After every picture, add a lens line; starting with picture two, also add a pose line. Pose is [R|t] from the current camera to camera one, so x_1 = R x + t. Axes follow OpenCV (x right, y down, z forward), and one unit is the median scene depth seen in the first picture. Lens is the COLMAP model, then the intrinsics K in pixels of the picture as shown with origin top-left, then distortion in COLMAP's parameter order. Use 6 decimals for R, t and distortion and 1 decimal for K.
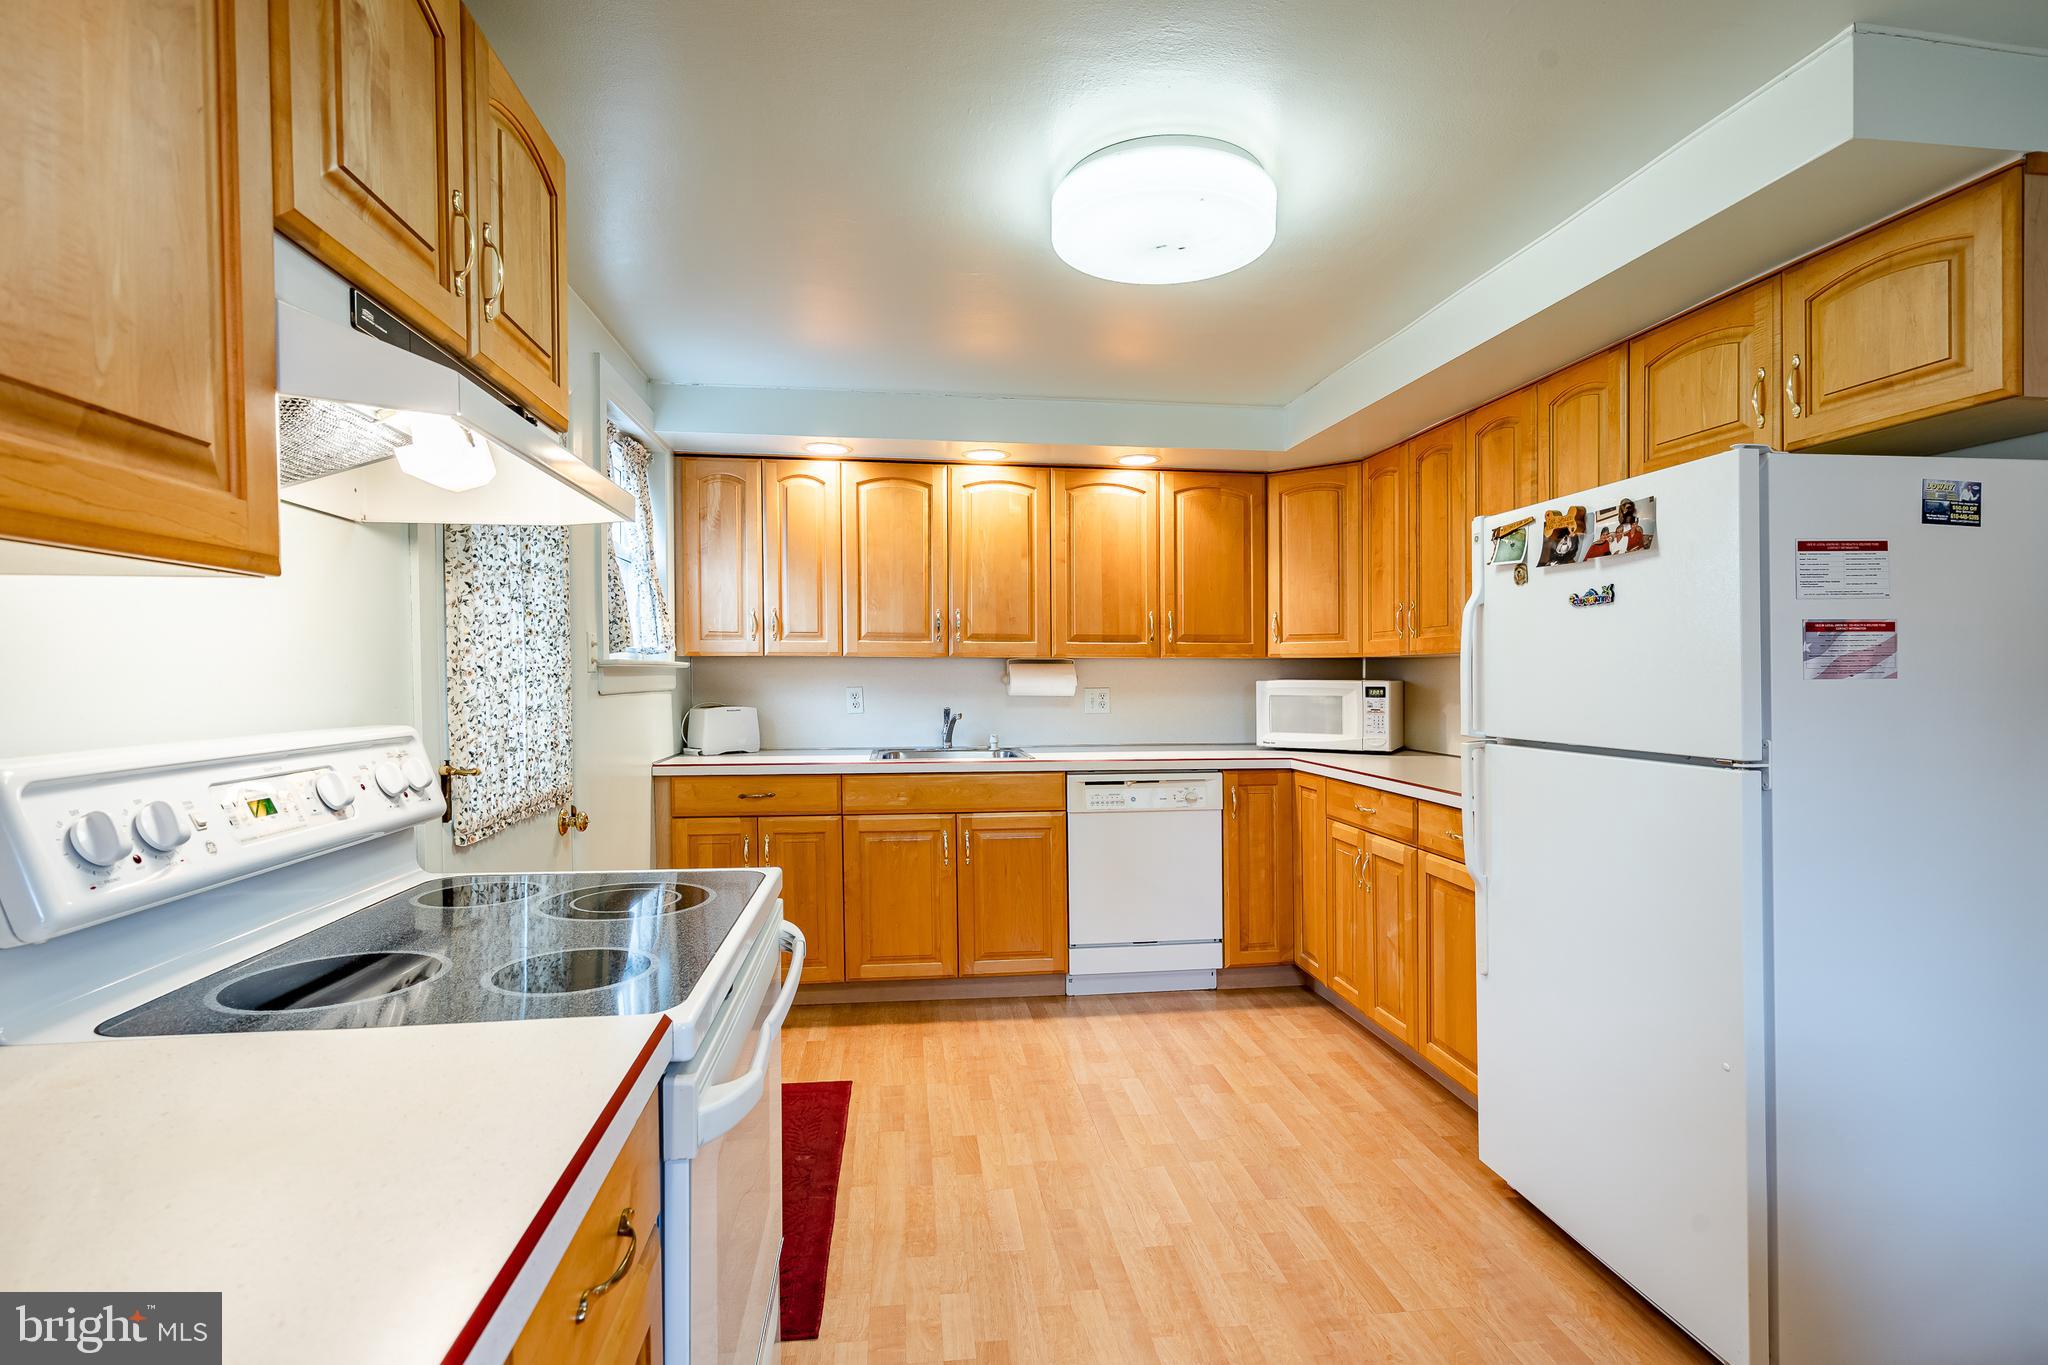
lens RADIAL K [[949.1, 0, 1014.2], [0, 949.1, 657.3], [0, 0, 1]] dist [-0.000295, 0.000091]
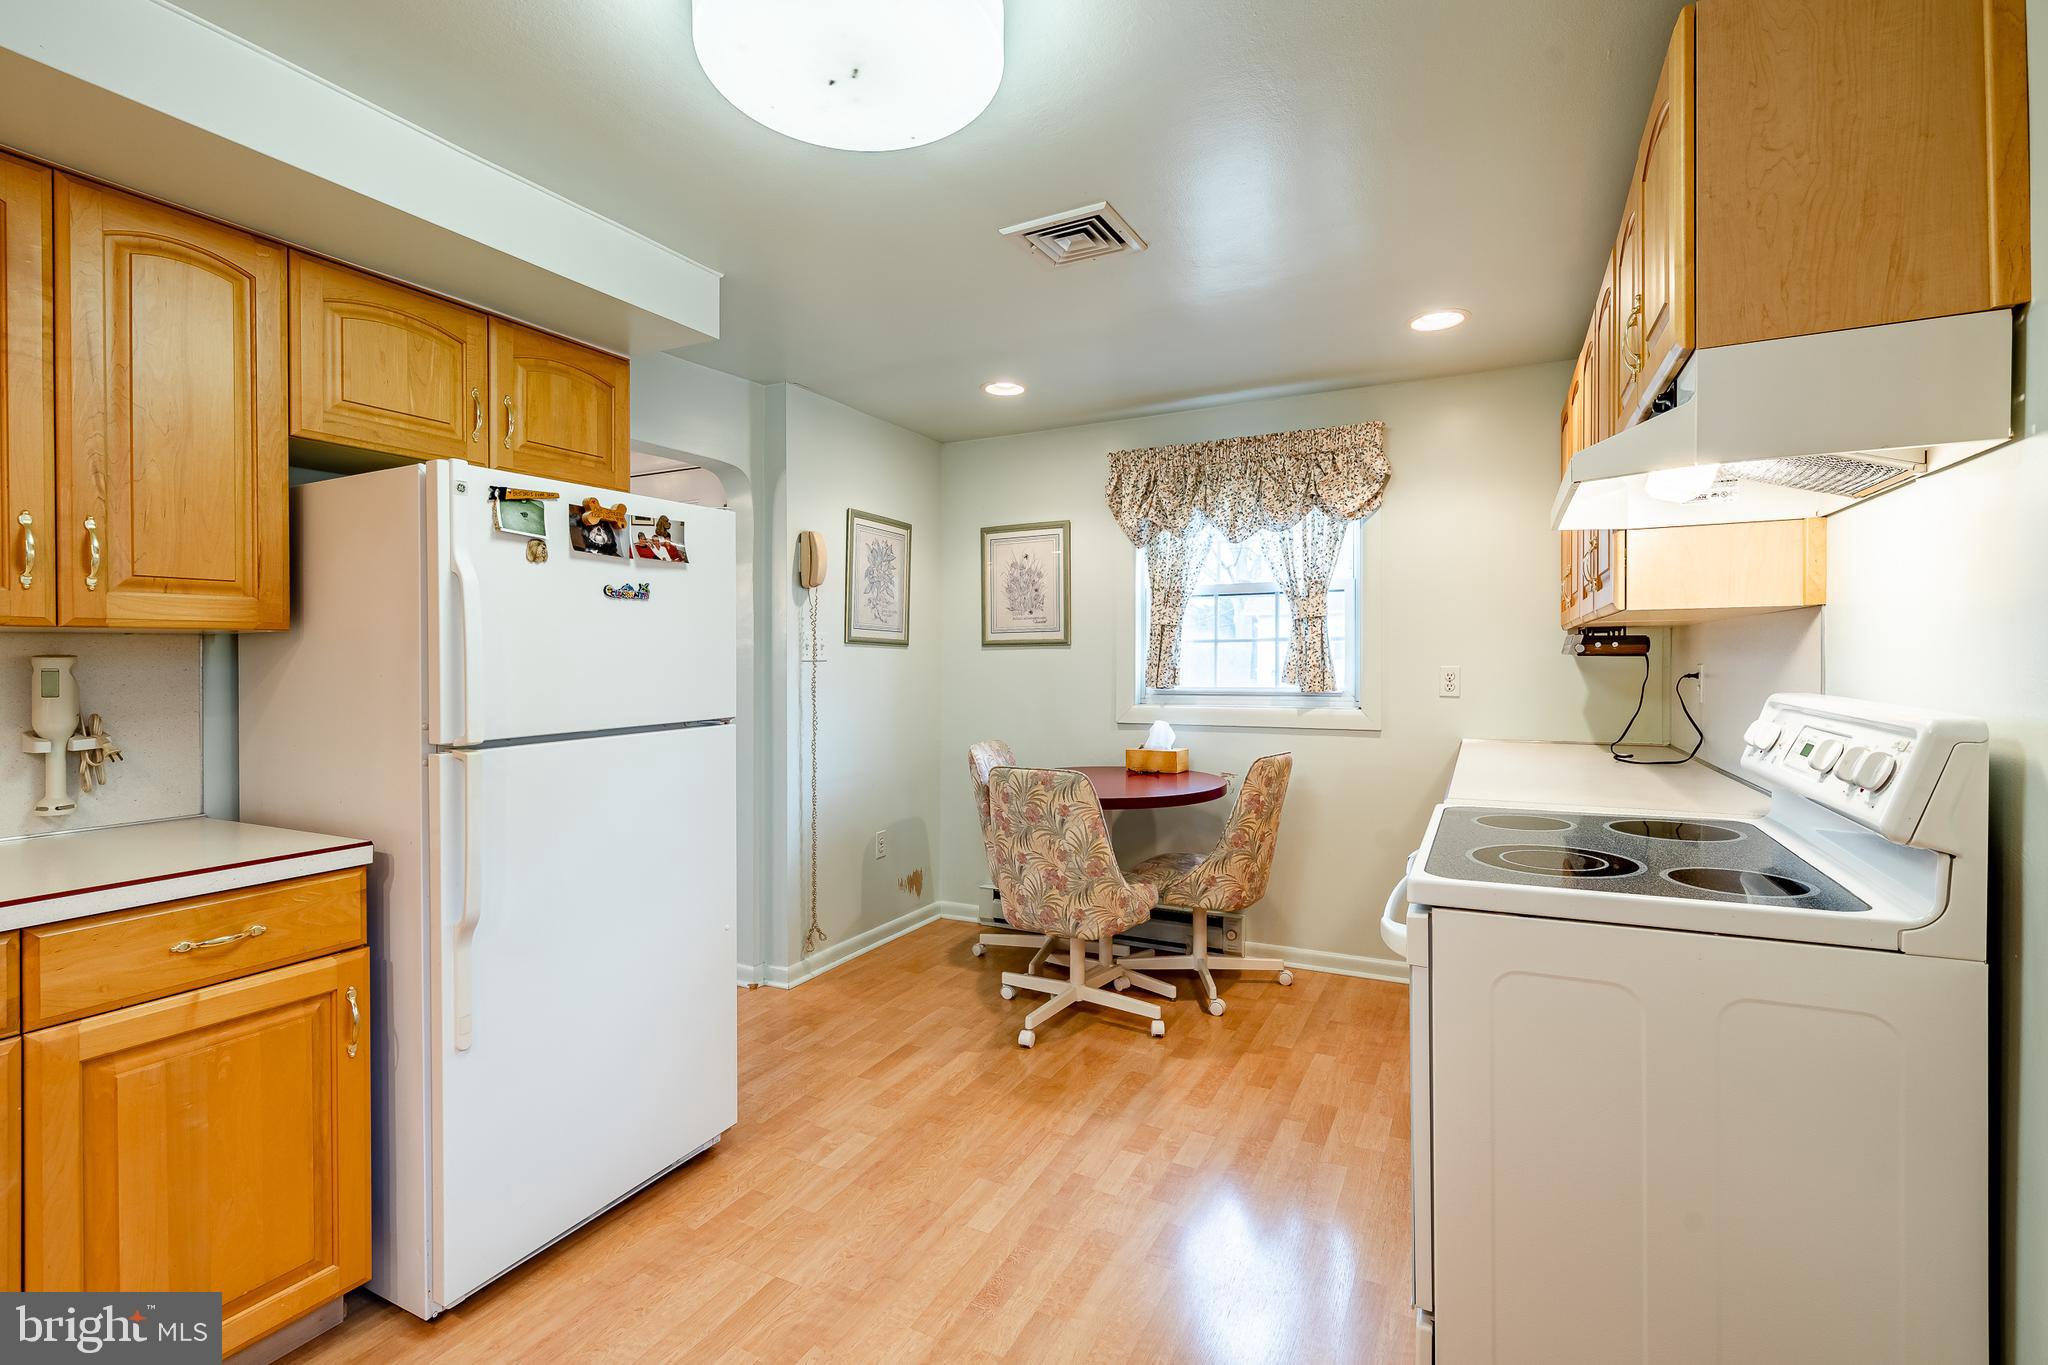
lens RADIAL K [[949.1, 0, 1014.2], [0, 949.1, 657.3], [0, 0, 1]] dist [-0.000295, 0.000091]
pose [[-0.820566, 0.008472, 0.571489, -0.199758], [-0.000303, 0.999884, -0.015257, 0.015100], [-0.571551, -0.012693, -0.820468, 0.857979]]
